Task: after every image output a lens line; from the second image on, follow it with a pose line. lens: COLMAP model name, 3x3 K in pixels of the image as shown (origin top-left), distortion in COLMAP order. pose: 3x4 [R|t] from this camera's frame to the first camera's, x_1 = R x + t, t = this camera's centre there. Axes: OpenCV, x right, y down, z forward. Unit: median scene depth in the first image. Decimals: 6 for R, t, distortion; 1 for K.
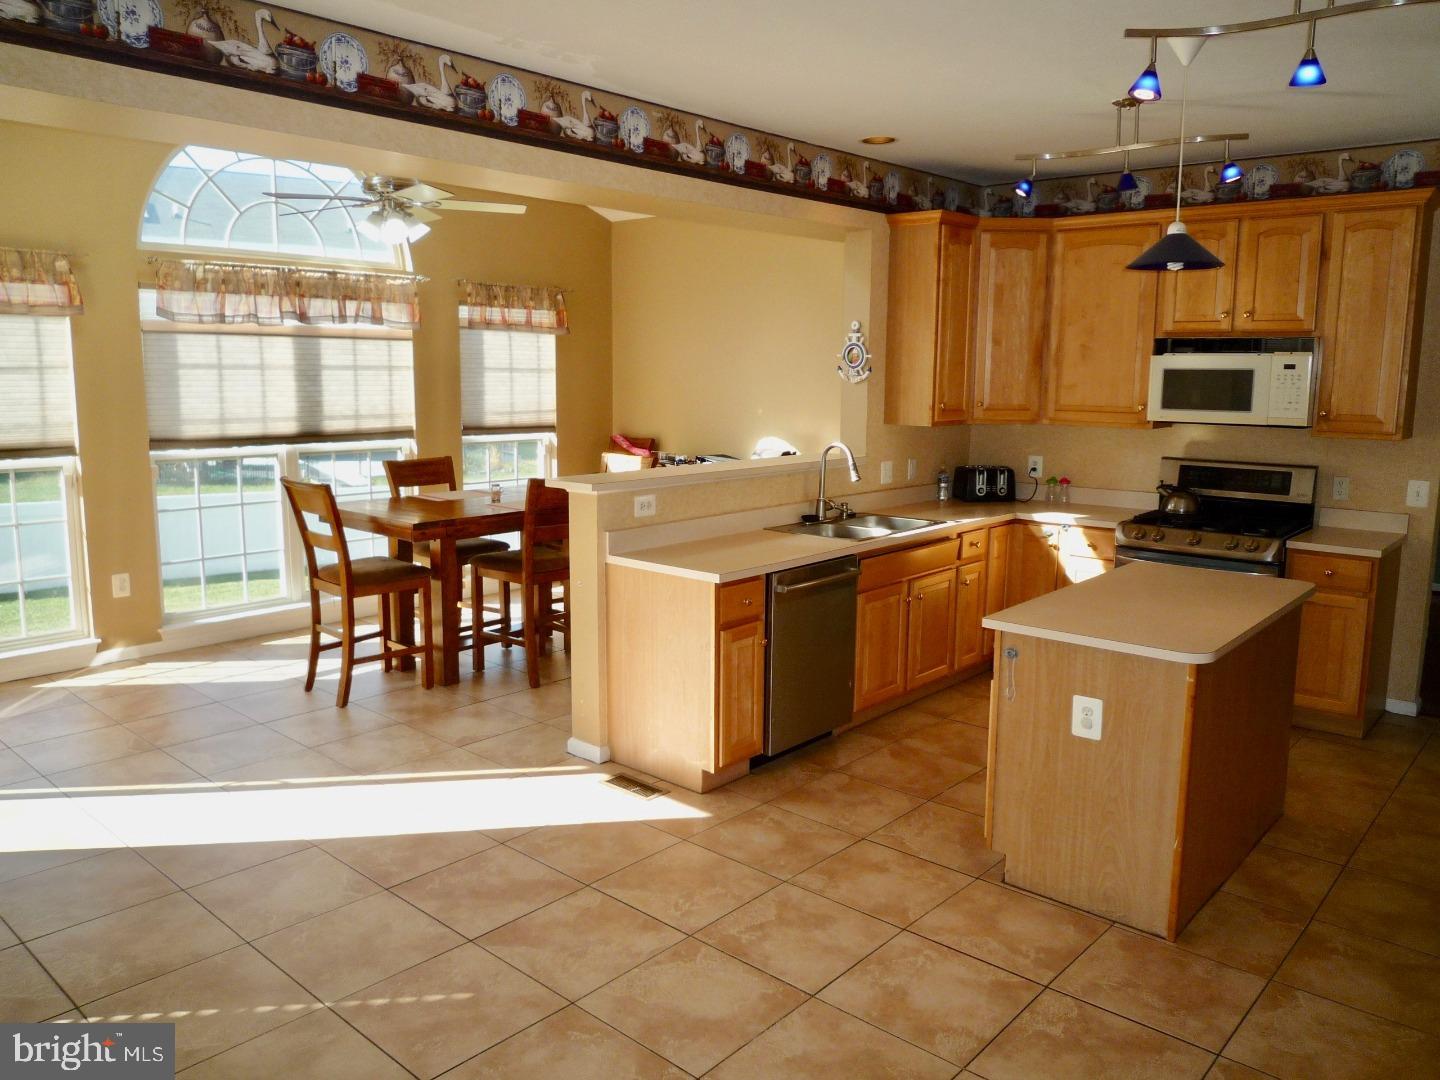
lens RADIAL K [[1067.4, 0, 723.5], [0, 1067.4, 535.7], [0, 0, 1]] dist [0.004531, -0.060544]
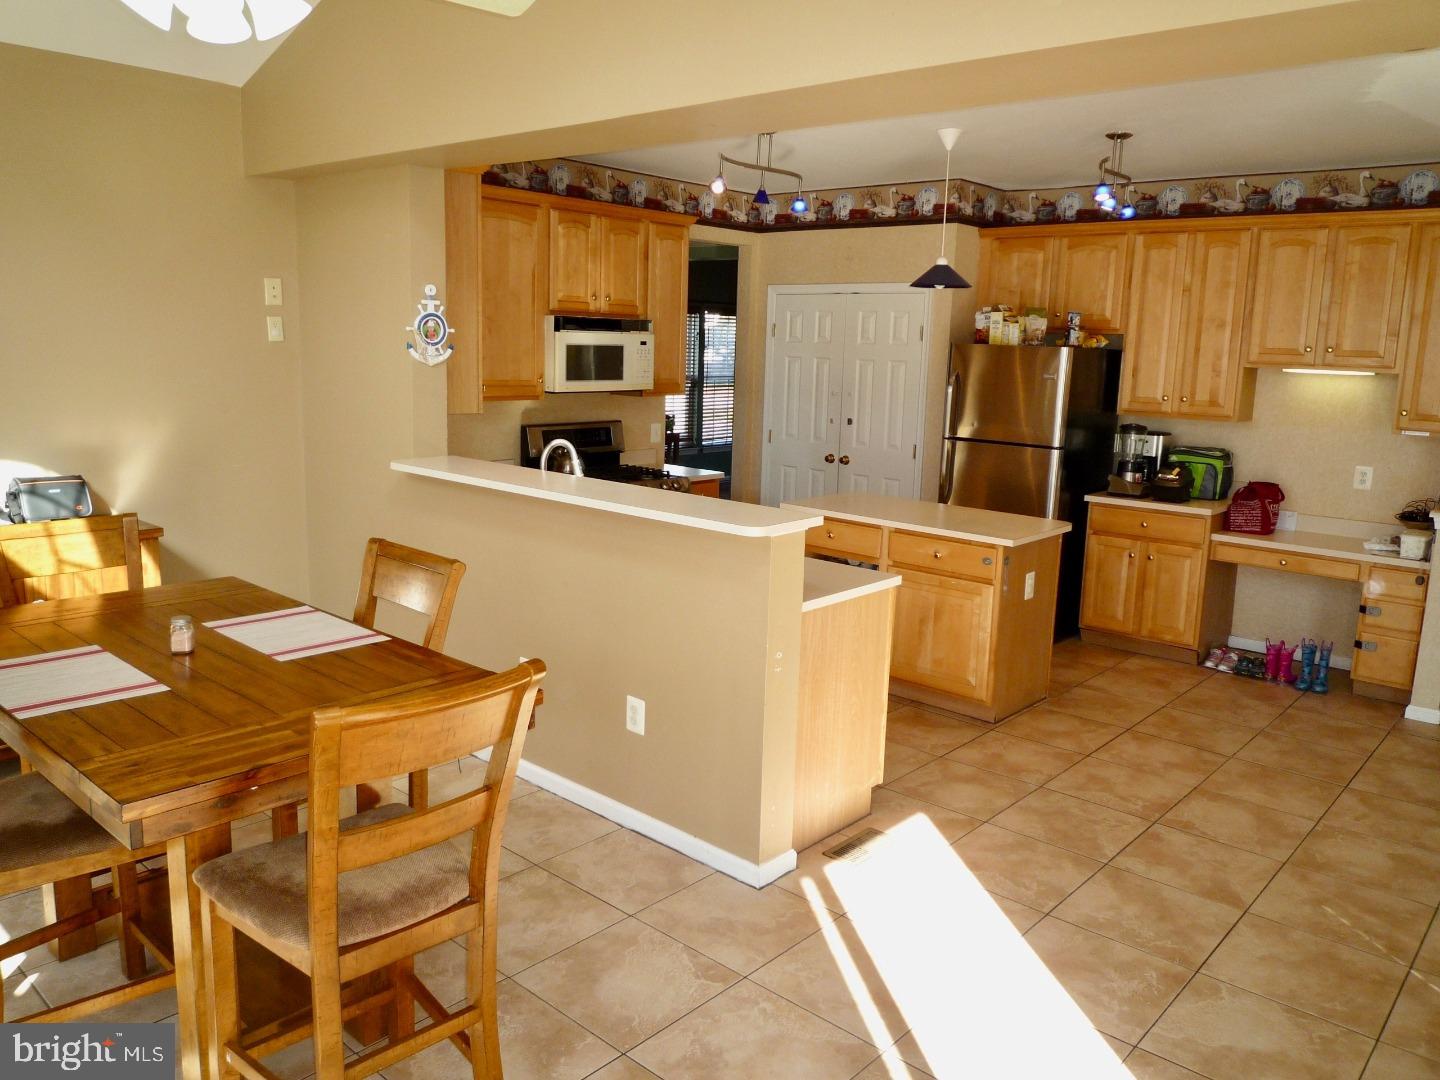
lens RADIAL K [[1067.4, 0, 723.5], [0, 1067.4, 535.7], [0, 0, 1]] dist [0.004531, -0.060544]
pose [[0.001796, -0.186928, 0.982372, -0.837262], [0.128310, 0.974296, 0.185157, -0.175335], [-0.991732, 0.125716, 0.025735, 0.995715]]
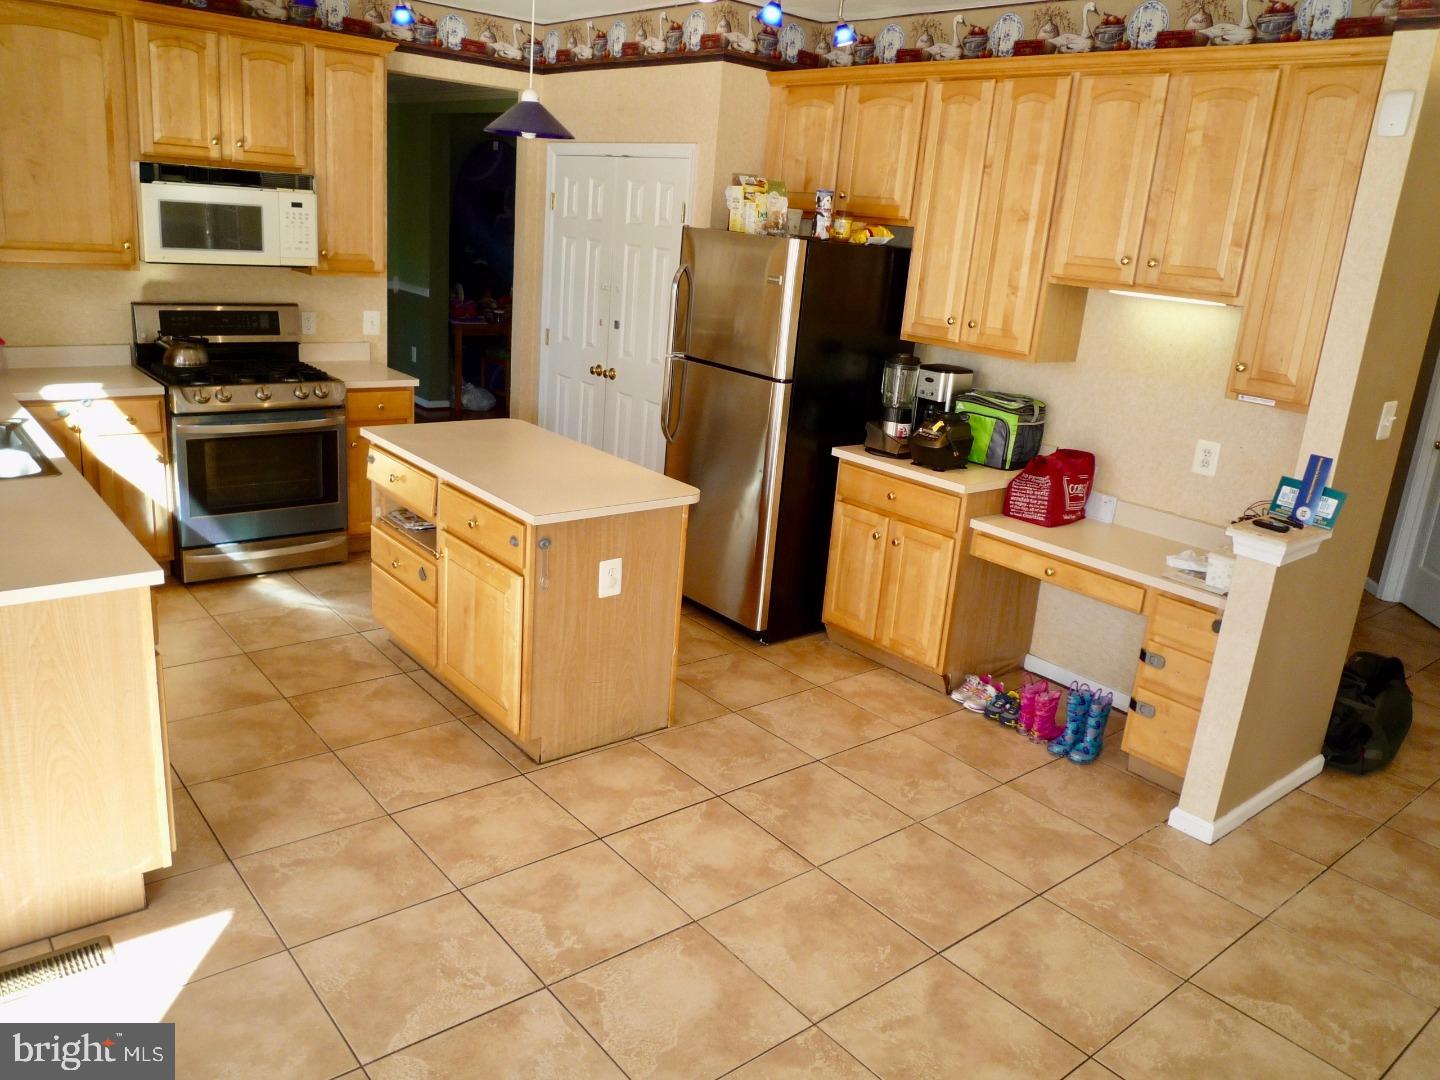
lens RADIAL K [[1067.4, 0, 723.5], [0, 1067.4, 535.7], [0, 0, 1]] dist [0.004531, -0.060544]
pose [[0.148320, -0.275545, 0.949777, -0.475042], [0.073343, 0.960820, 0.267295, -0.109614], [-0.986216, 0.030015, 0.162718, 0.506344]]
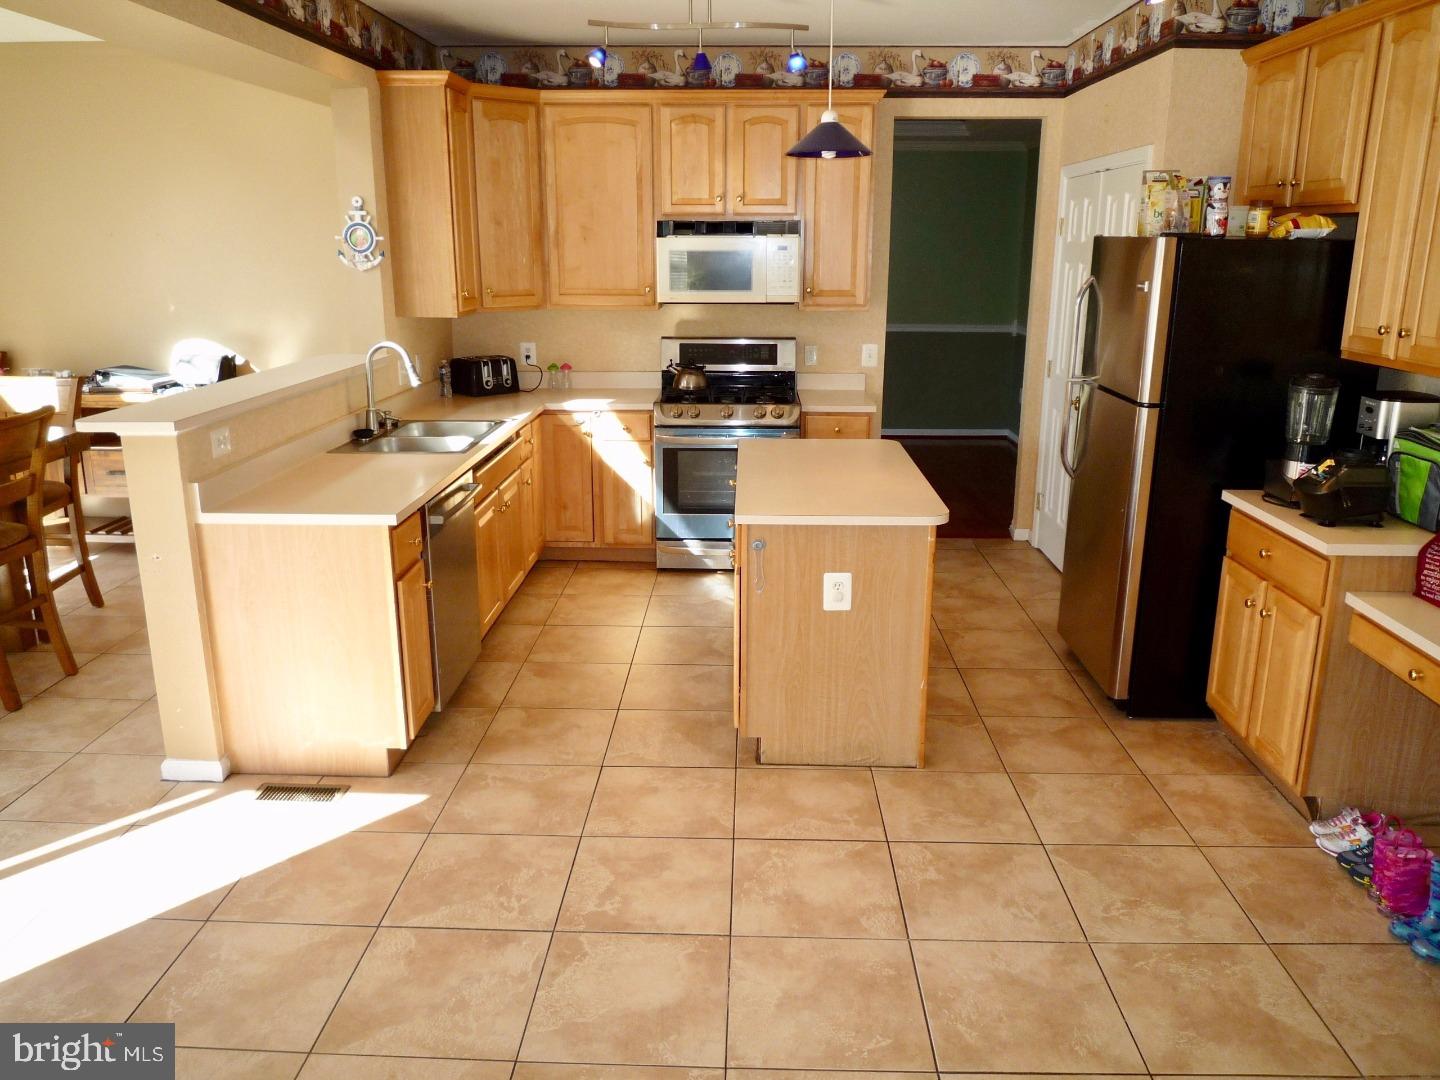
lens RADIAL K [[1067.4, 0, 723.5], [0, 1067.4, 535.7], [0, 0, 1]] dist [0.004531, -0.060544]
pose [[0.766063, -0.172536, 0.619176, -0.282949], [0.102241, 0.983744, 0.147629, -0.037990], [-0.634582, -0.049788, 0.771251, 0.181438]]
